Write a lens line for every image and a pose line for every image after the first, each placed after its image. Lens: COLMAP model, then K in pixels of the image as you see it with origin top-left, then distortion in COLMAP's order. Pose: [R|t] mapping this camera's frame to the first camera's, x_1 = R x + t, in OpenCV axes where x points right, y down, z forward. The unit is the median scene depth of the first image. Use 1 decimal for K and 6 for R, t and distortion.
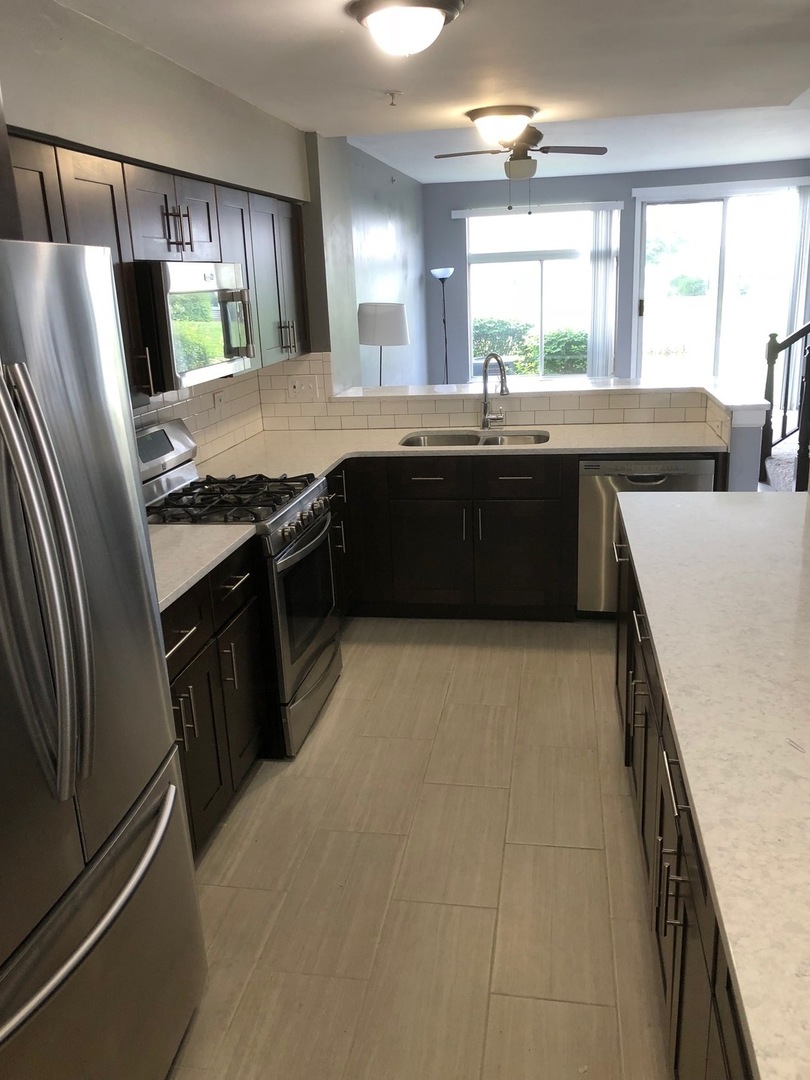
lens RADIAL K [[890.6, 0, 407.9], [0, 890.6, 541.2], [0, 0, 1]] dist [0.024710, -0.033565]
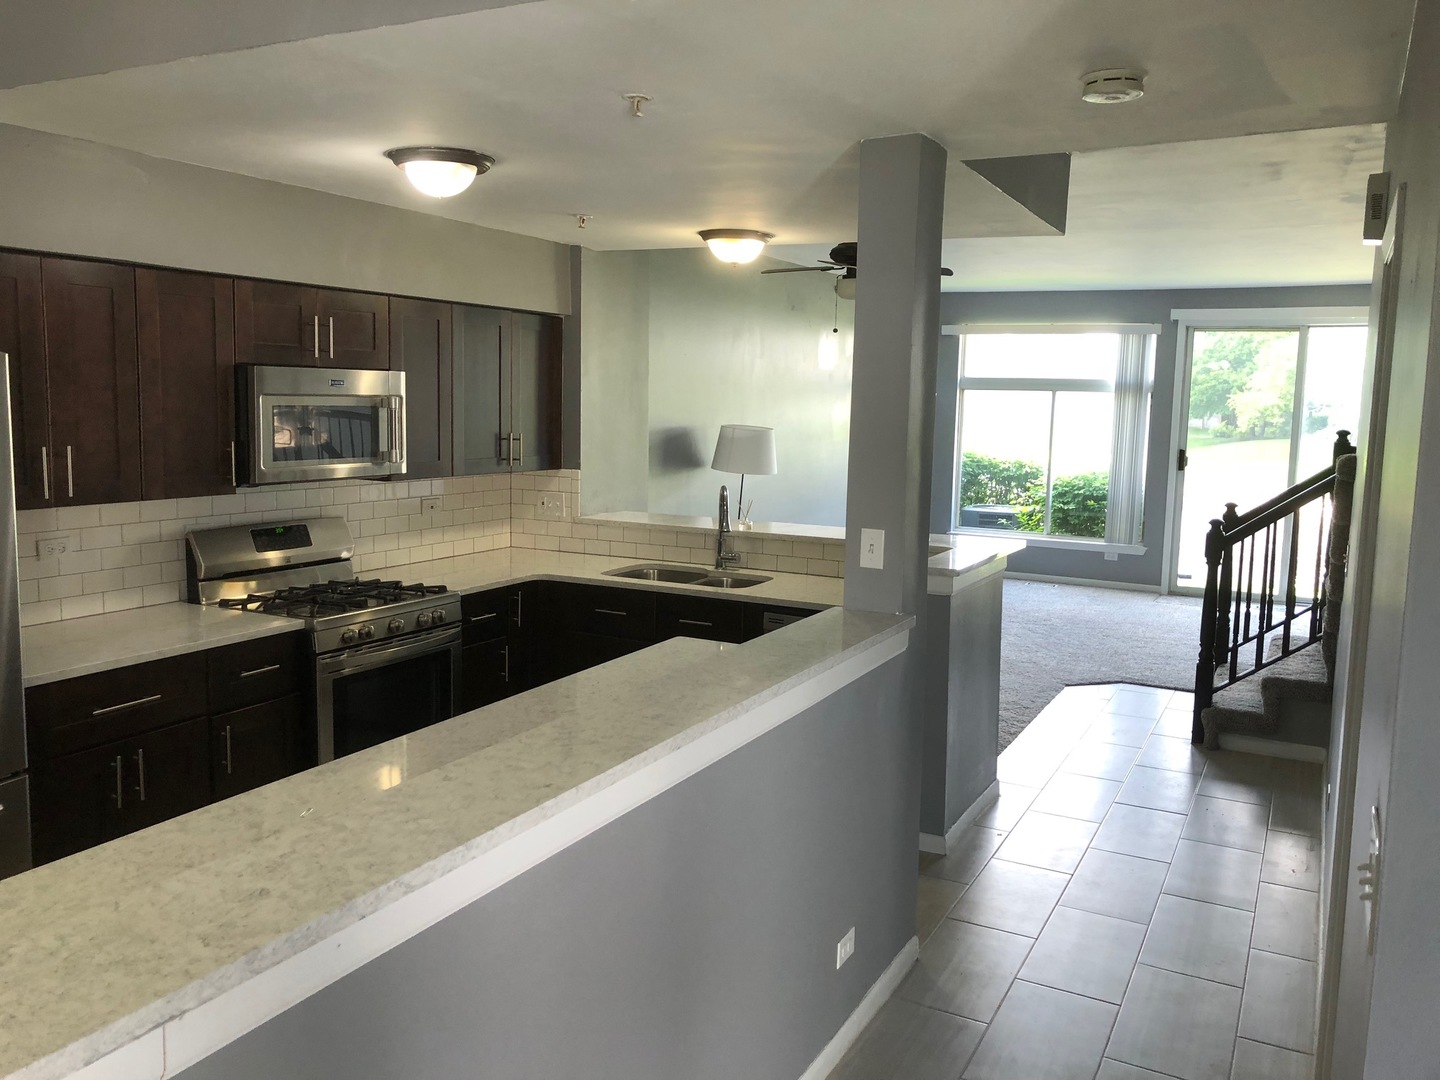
lens RADIAL K [[1187.5, 0, 716.8], [0, 1187.5, 539.4], [0, 0, 1]] dist [0.024710, -0.033565]
pose [[0.945662, 0.102985, -0.308412, 0.309245], [-0.151600, 0.978759, -0.138014, 0.004703], [0.287647, 0.177270, 0.941188, -0.073995]]
